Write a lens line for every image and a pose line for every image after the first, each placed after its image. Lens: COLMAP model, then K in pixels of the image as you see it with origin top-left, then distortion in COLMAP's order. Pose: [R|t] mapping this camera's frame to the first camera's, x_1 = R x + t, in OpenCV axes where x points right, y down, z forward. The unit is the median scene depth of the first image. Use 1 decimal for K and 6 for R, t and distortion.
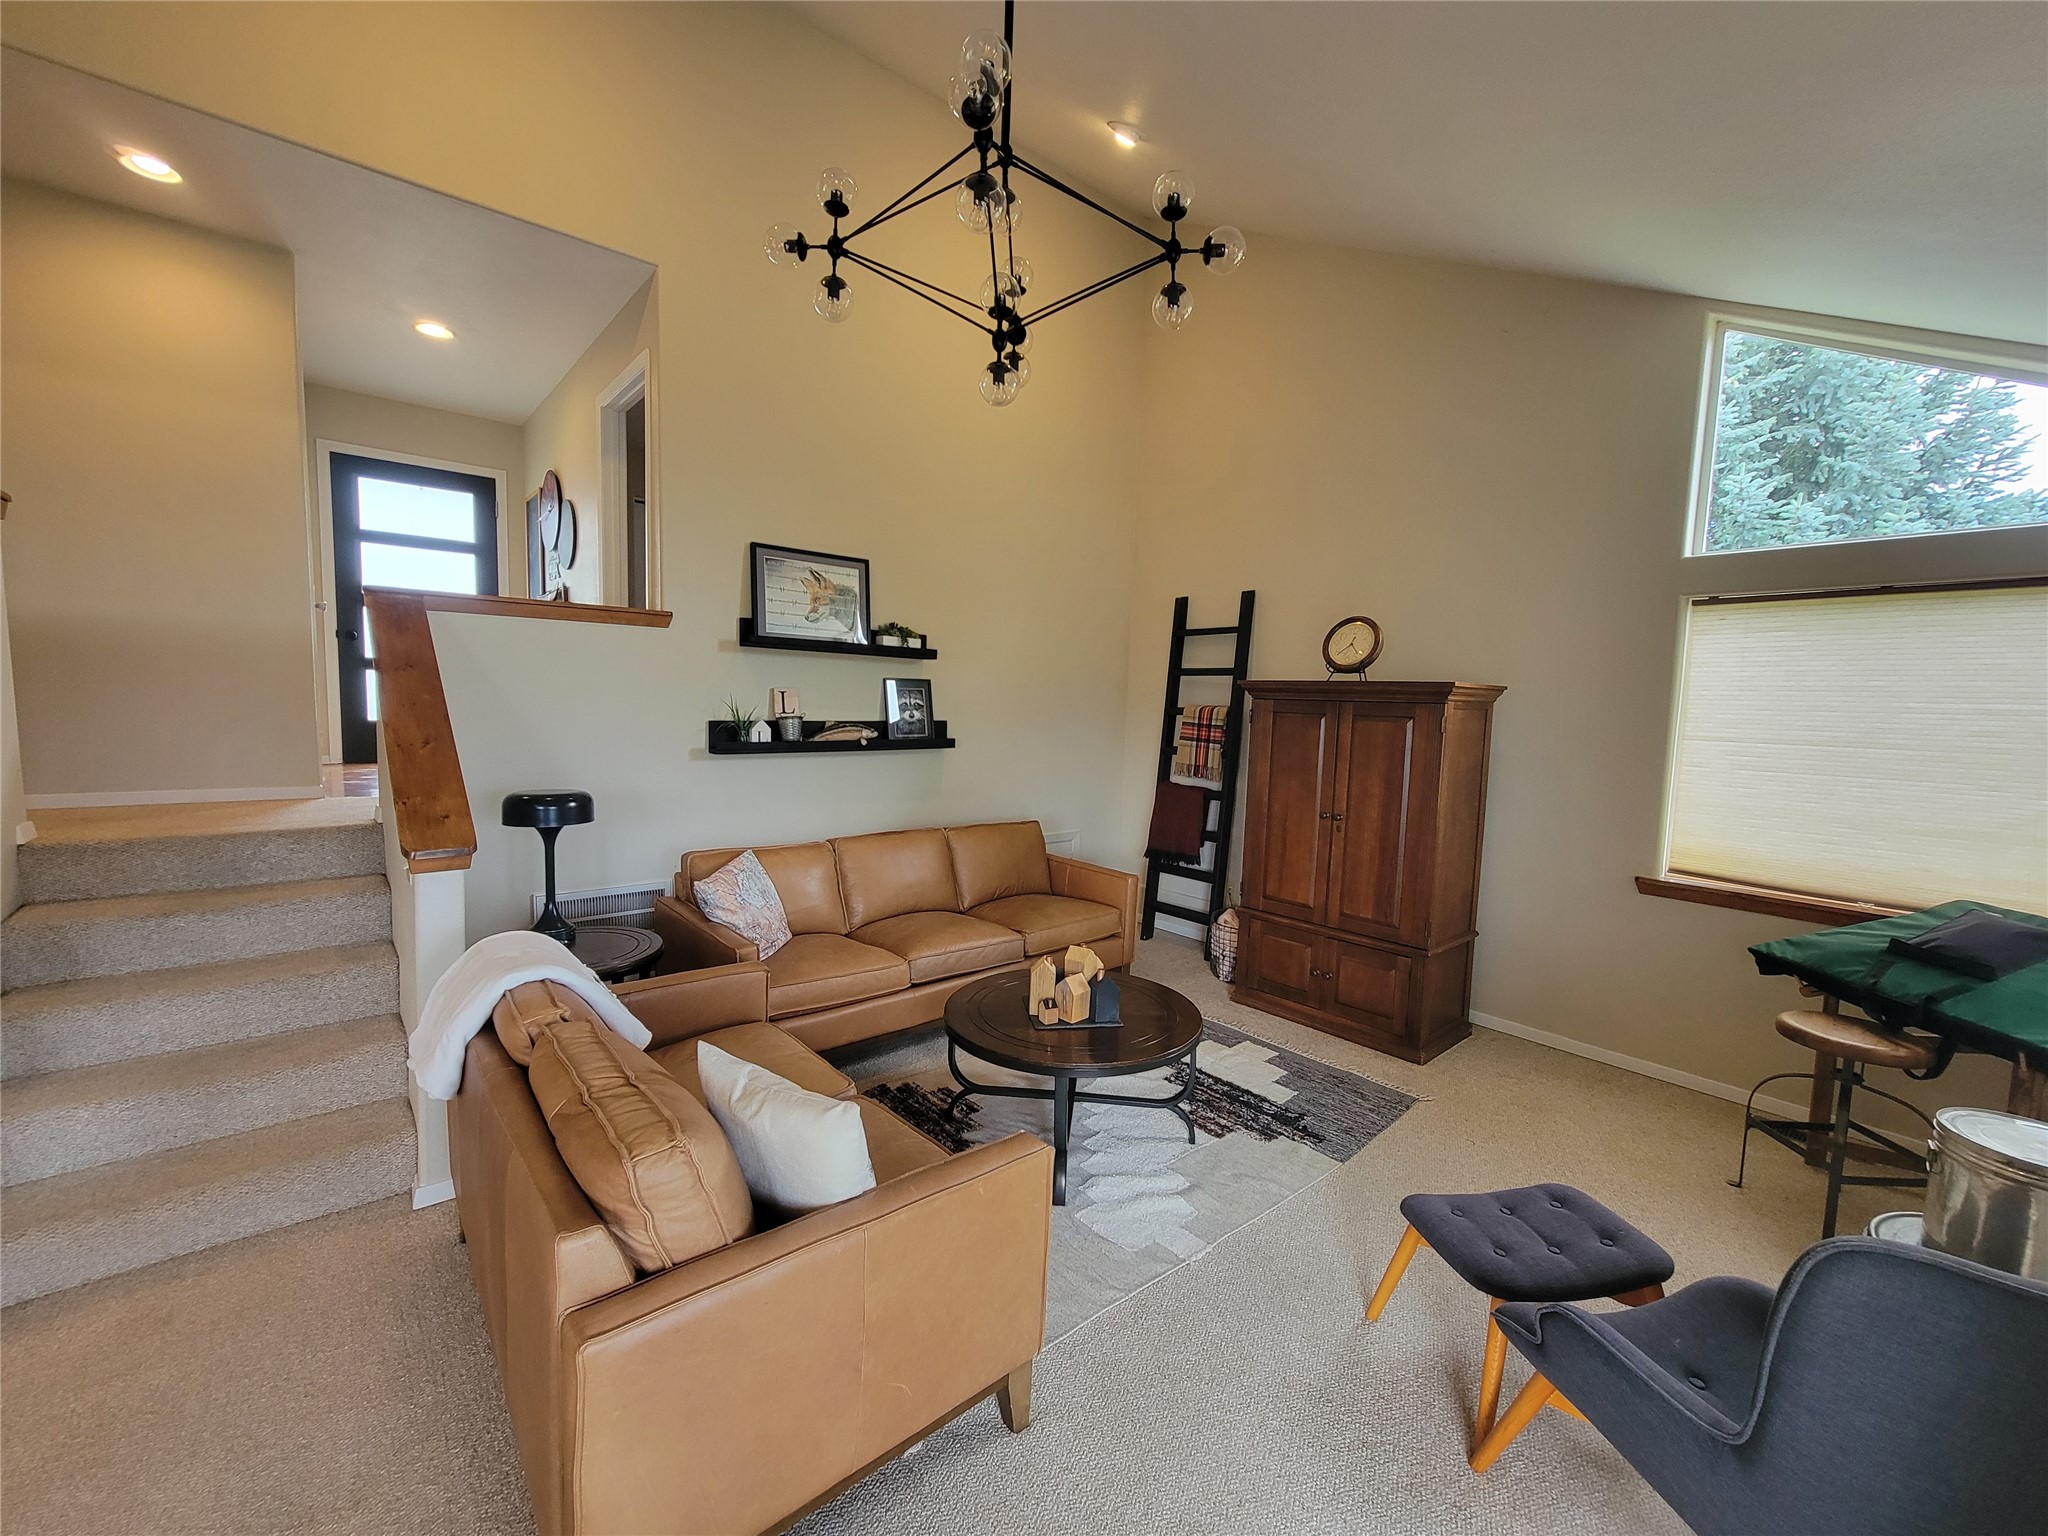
lens RADIAL K [[840.5, 0, 1032.5], [0, 840.5, 765.6], [0, 0, 1]] dist [0.001543, 0.000473]
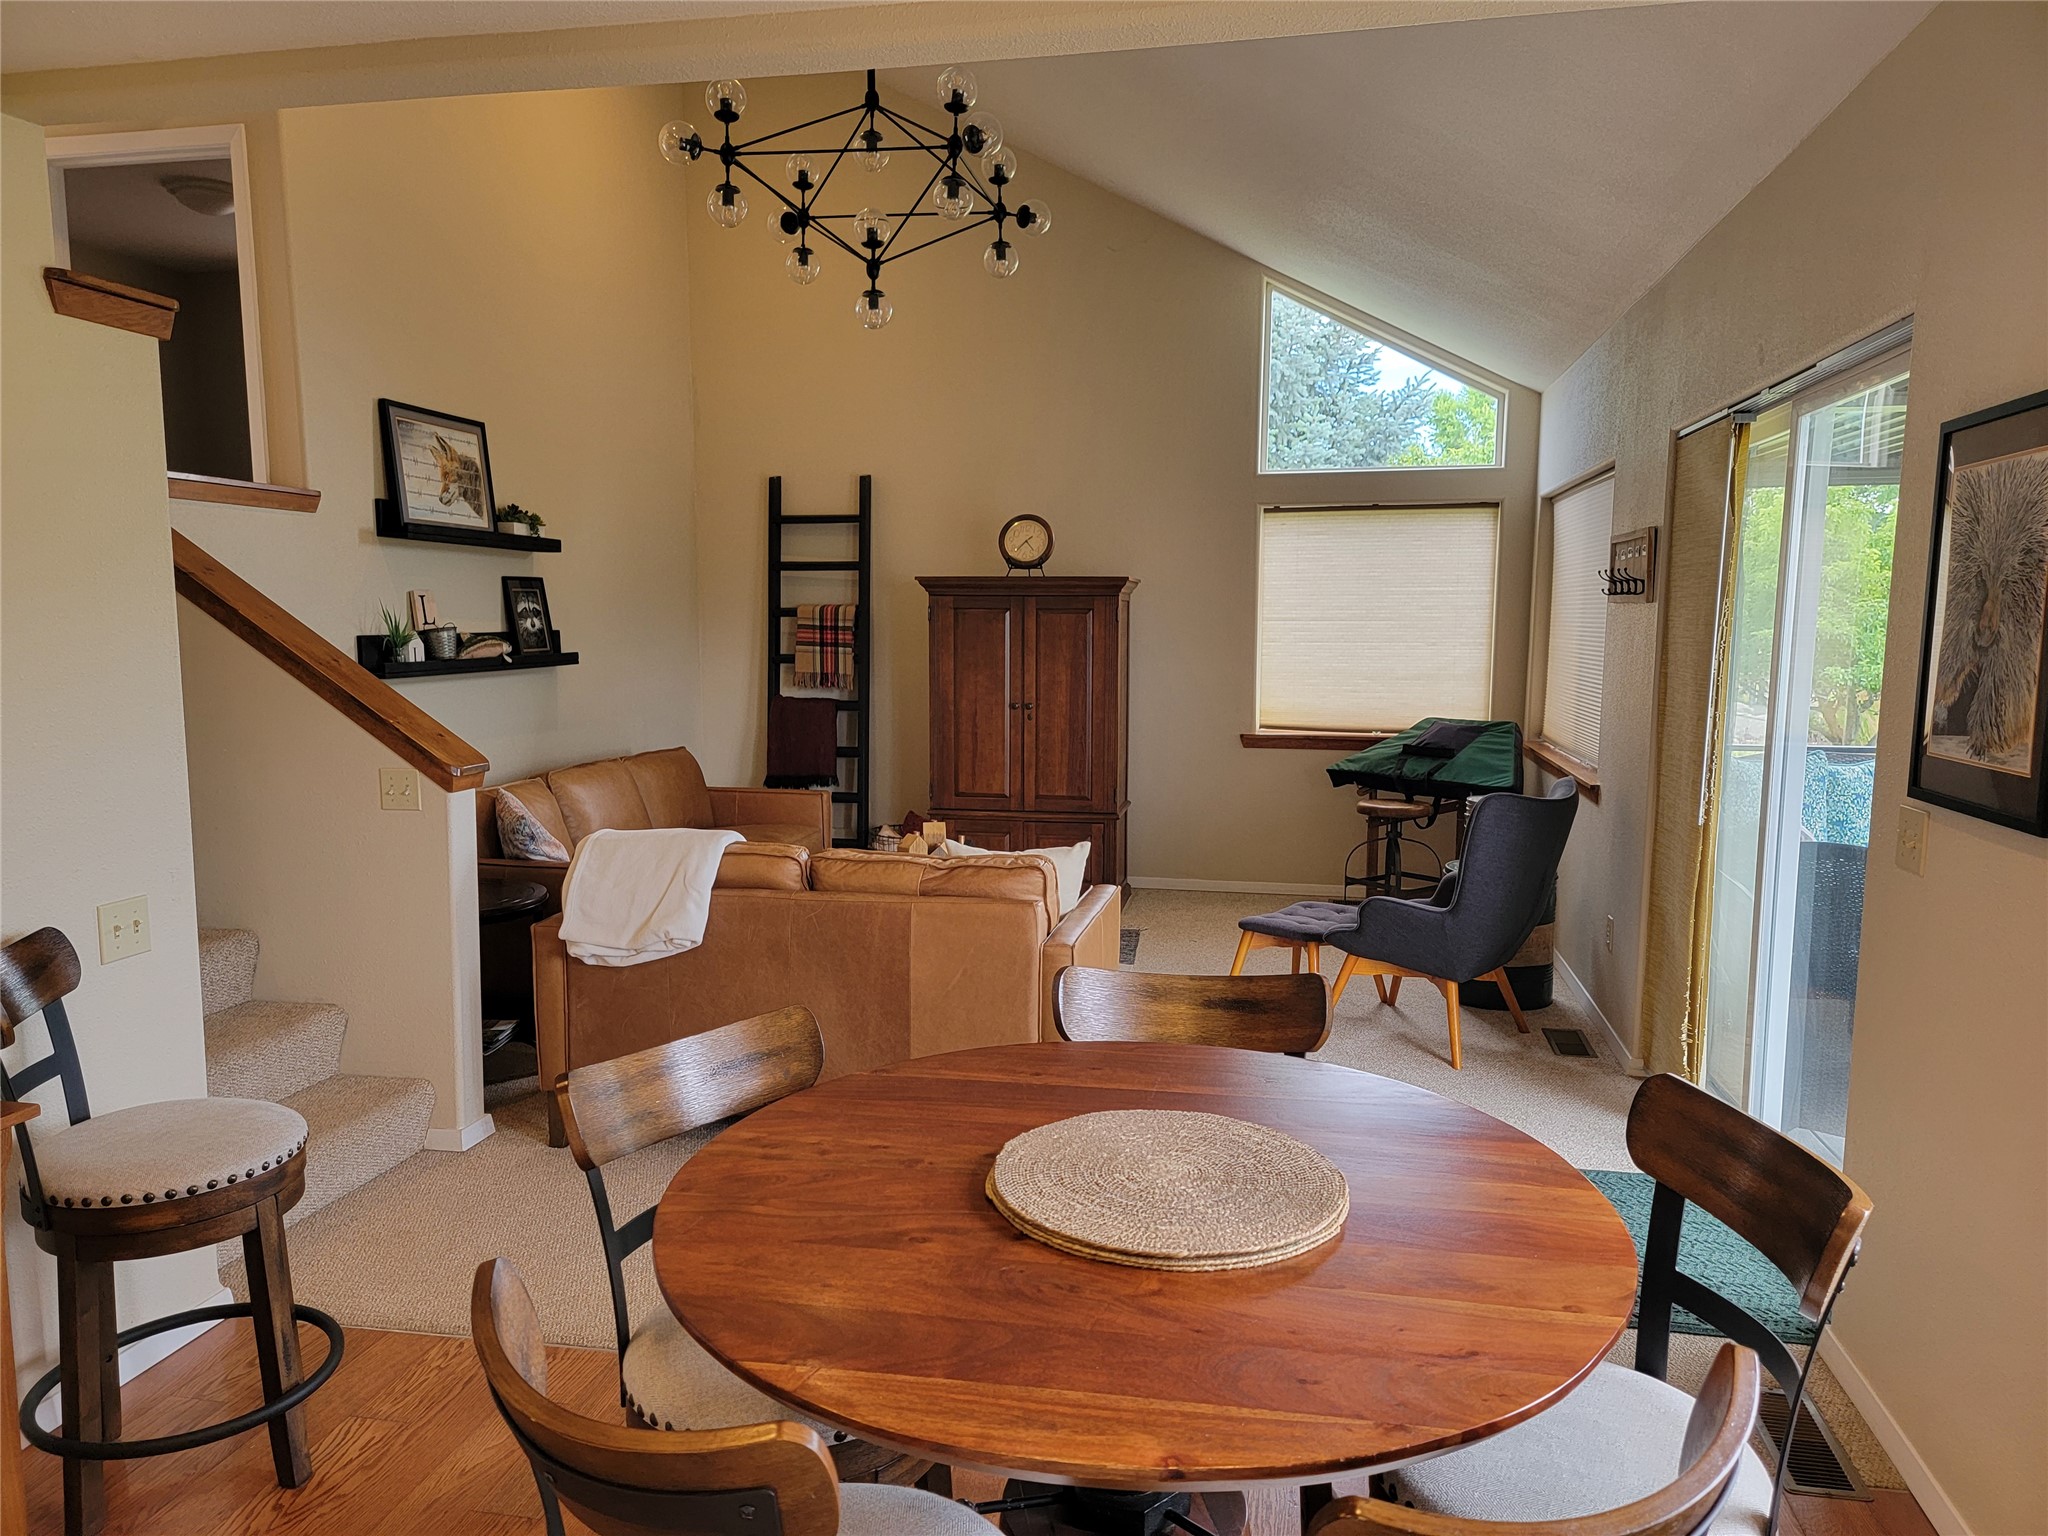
lens RADIAL K [[1420.4, 0, 1056.0], [0, 1420.4, 787.6], [0, 0, 1]] dist [0.057157, -0.016878]
pose [[0.777833, -0.102941, 0.619983, -0.696211], [0.070802, 0.994567, 0.076309, 0.028067], [-0.624470, -0.015459, 0.780895, -0.400689]]
